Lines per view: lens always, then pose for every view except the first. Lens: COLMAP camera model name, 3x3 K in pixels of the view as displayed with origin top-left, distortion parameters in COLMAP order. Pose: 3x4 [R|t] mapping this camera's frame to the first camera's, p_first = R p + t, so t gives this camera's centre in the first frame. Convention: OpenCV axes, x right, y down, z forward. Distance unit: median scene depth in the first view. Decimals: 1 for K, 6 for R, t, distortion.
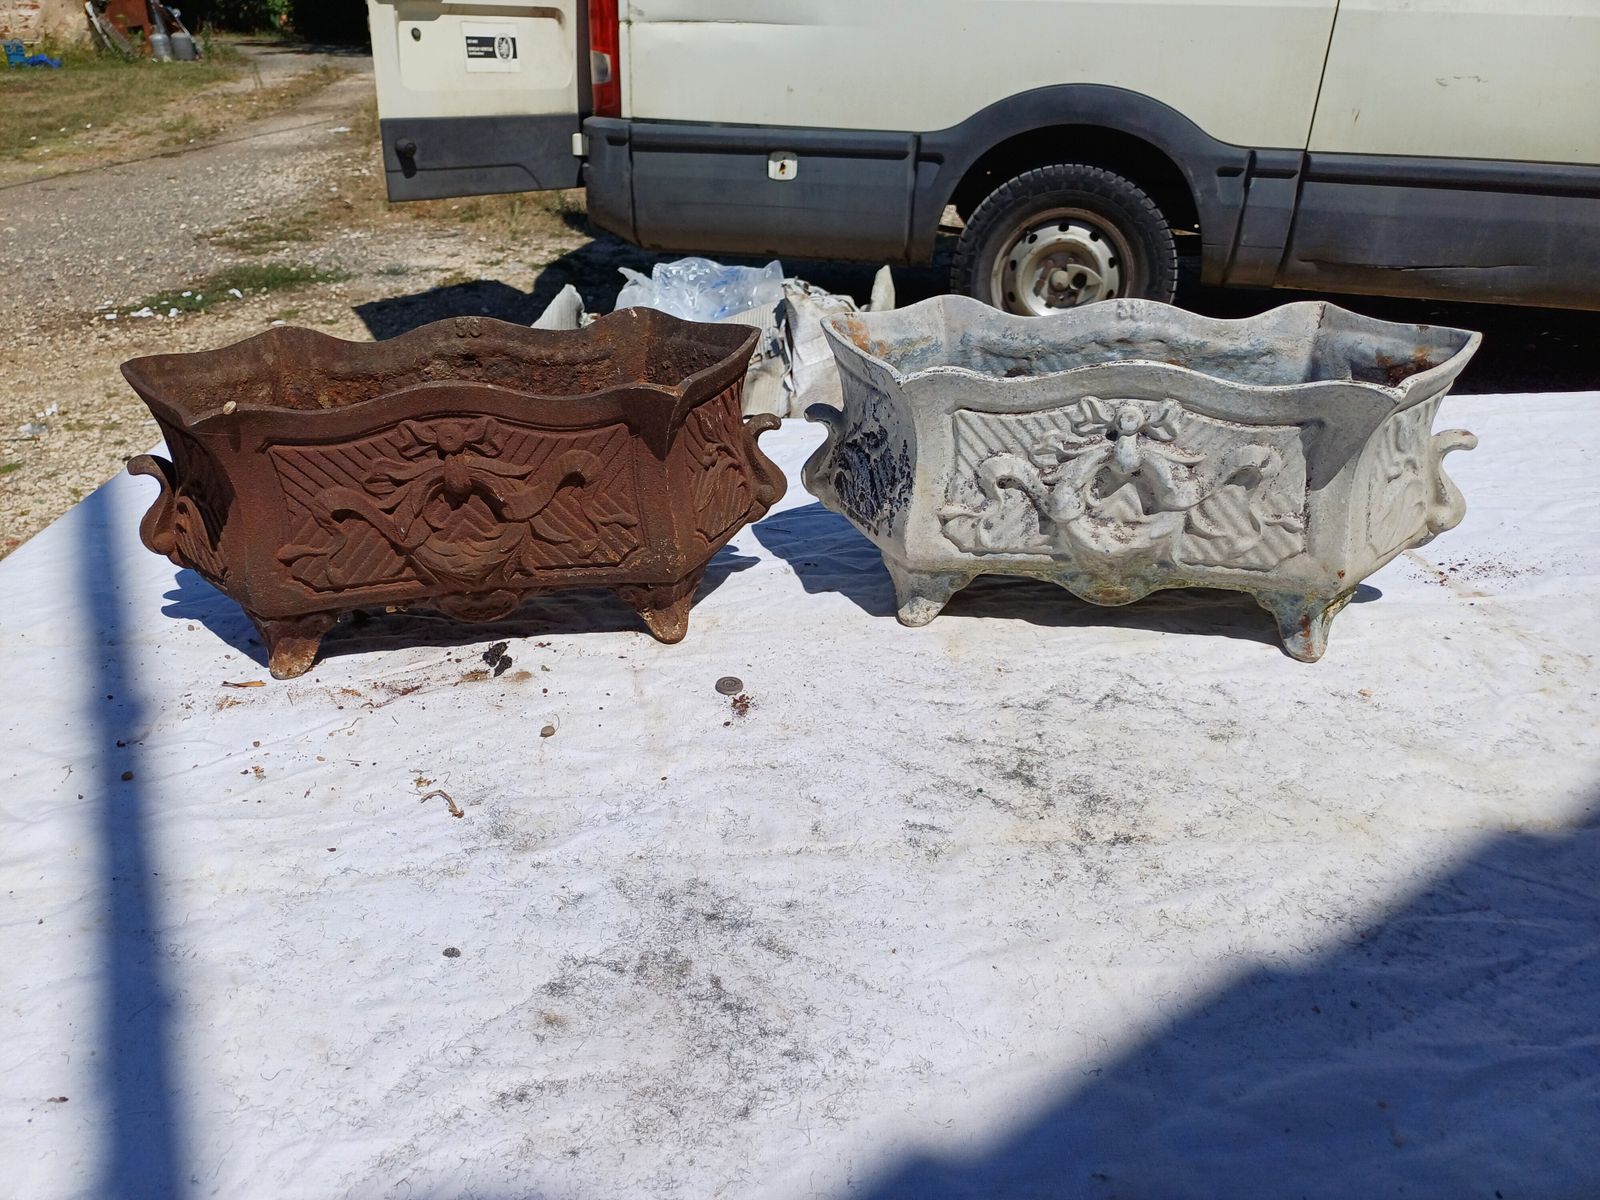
lens RADIAL K [[1145.9, 0, 776.1], [0, 1145.9, 612.0], [0, 0, 1]] dist [0.058060, -0.057698]
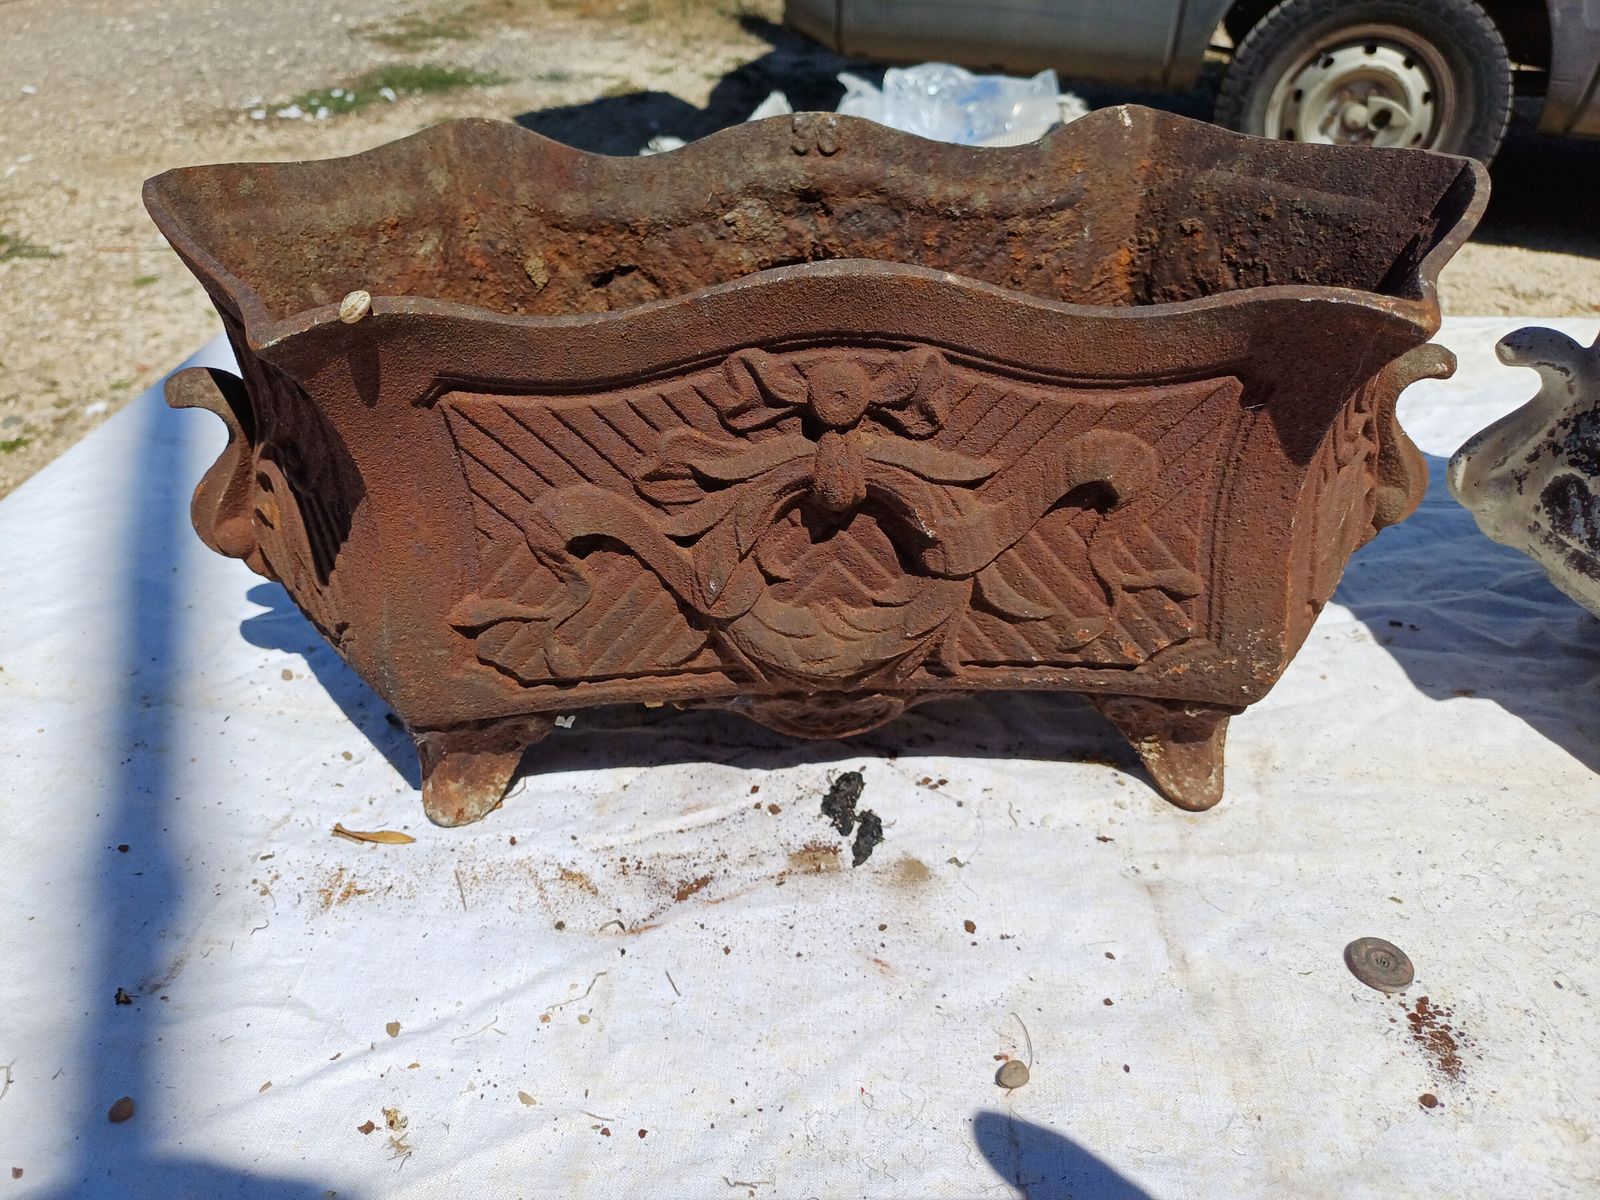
lens RADIAL K [[1159.5, 0, 790.5], [0, 1159.5, 594.7], [0, 0, 1]] dist [0.036764, -0.033455]
pose [[0.992445, 0.082492, -0.090813, -0.057945], [-0.071335, 0.990219, 0.119905, -0.028792], [0.099816, -0.112521, 0.988623, 0.126272]]
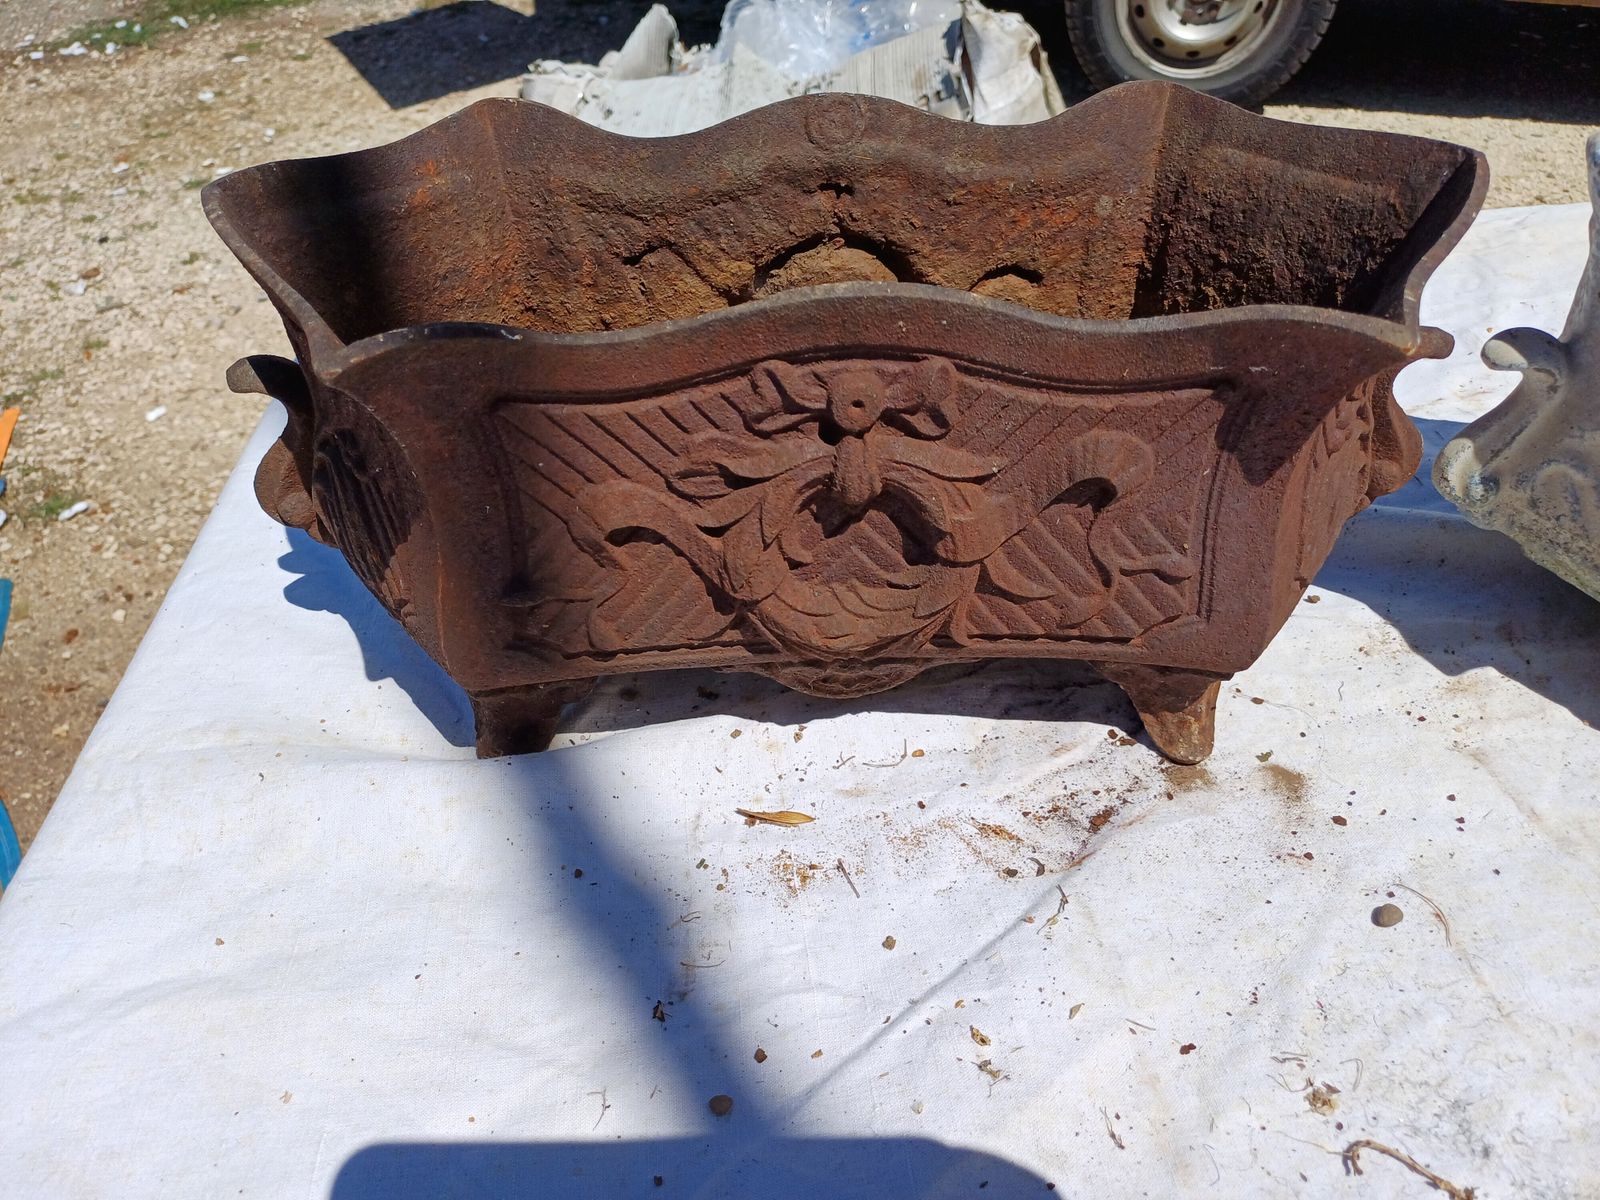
lens RADIAL K [[1159.5, 0, 788.0], [0, 1159.5, 597.6], [0, 0, 1]] dist [0.036764, -0.033455]
pose [[0.998925, -0.032315, 0.033221, -0.114864], [0.025207, 0.980349, 0.195656, -0.035477], [-0.038891, -0.194609, 0.980110, 0.117622]]
